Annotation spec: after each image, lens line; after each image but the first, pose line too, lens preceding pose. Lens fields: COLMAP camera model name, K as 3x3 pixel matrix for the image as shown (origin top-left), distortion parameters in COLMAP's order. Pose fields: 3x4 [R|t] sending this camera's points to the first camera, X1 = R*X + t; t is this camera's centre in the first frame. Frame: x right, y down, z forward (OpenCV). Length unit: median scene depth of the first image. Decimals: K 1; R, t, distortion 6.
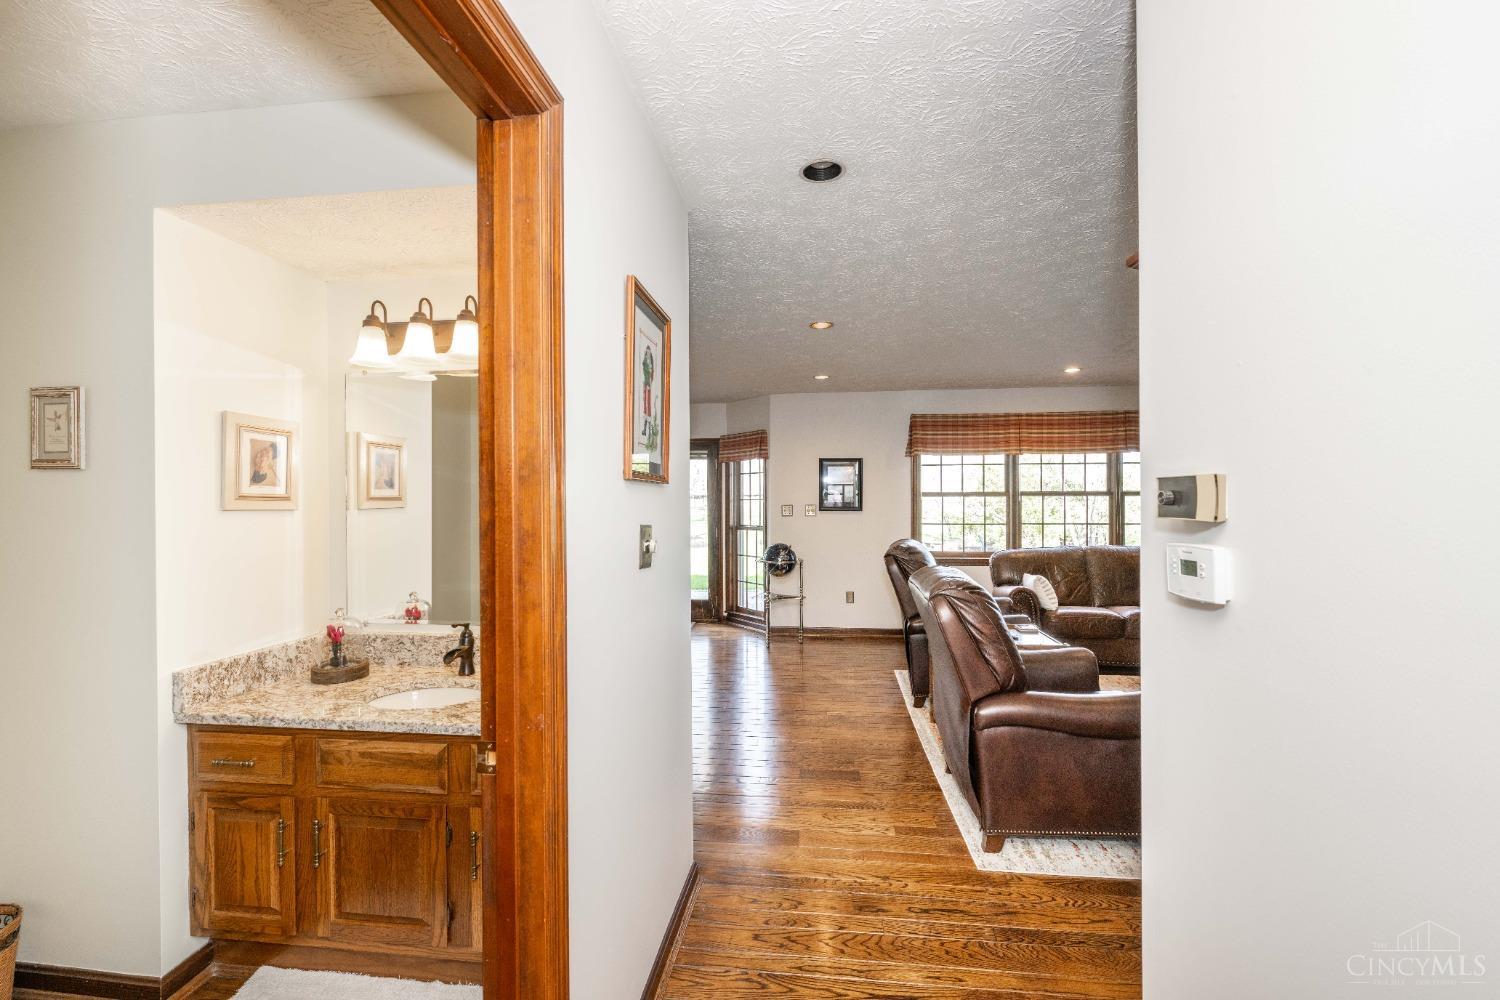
lens RADIAL K [[643.2, 0, 747.8], [0, 643.2, 498.8], [0, 0, 1]] dist [0.000276, 0.000021]
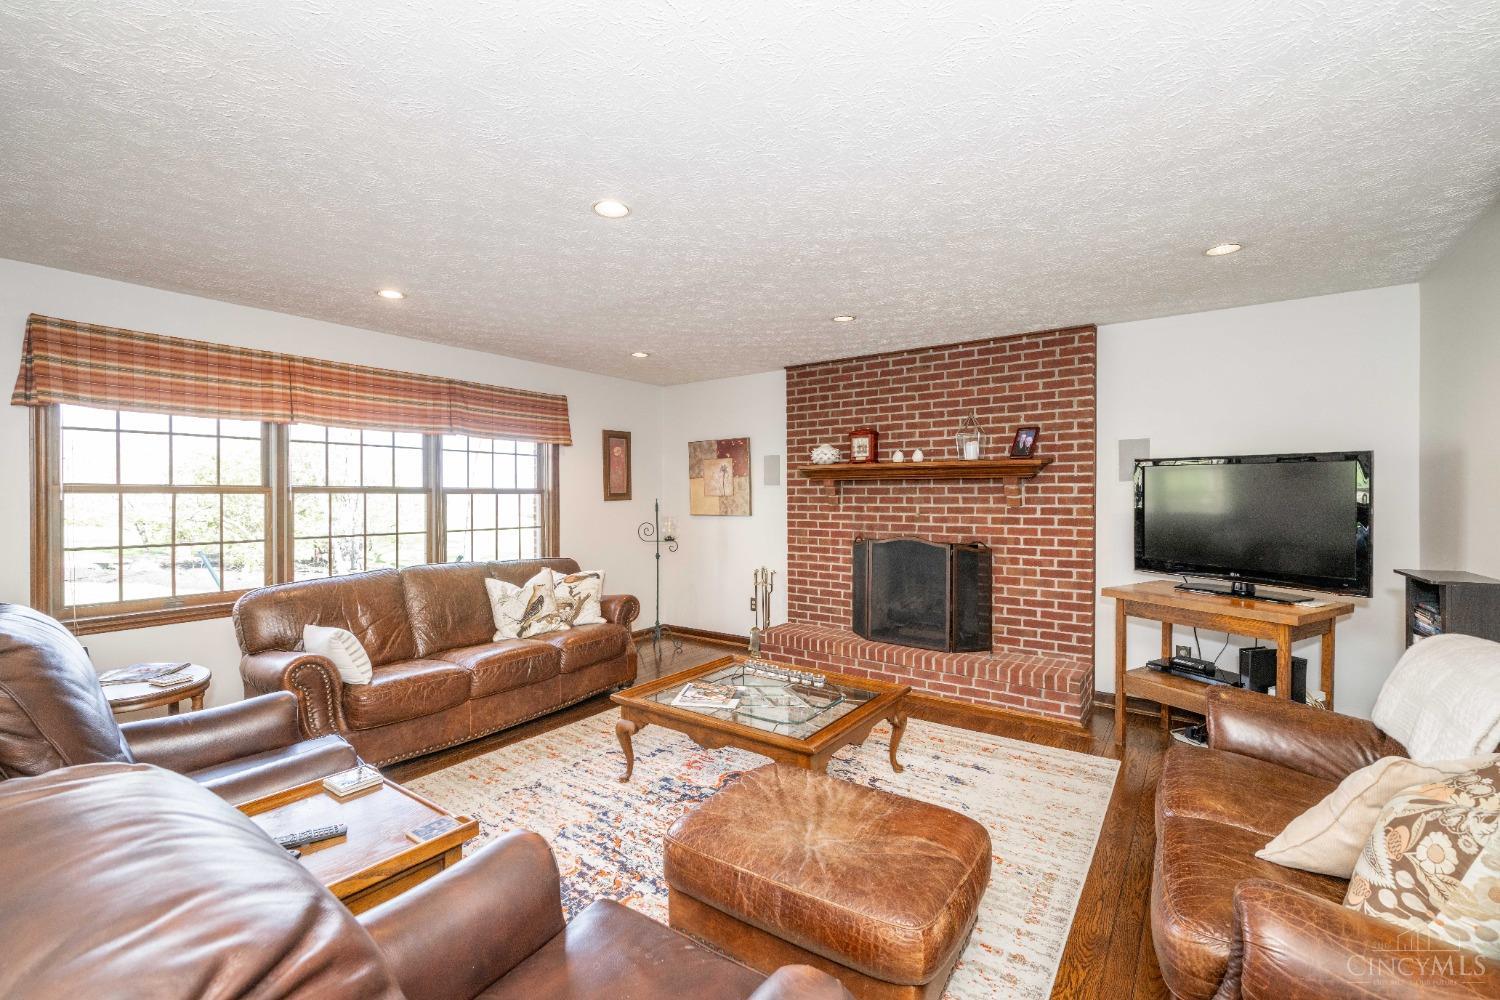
lens RADIAL K [[643.2, 0, 736.0], [0, 643.2, 500.3], [0, 0, 1]] dist [0.000276, 0.000021]
pose [[0.495838, -0.003857, 0.868407, 0.105399], [0.000742, 0.999992, 0.004018, 0.000307], [-0.868415, -0.001348, 0.495836, 0.336664]]
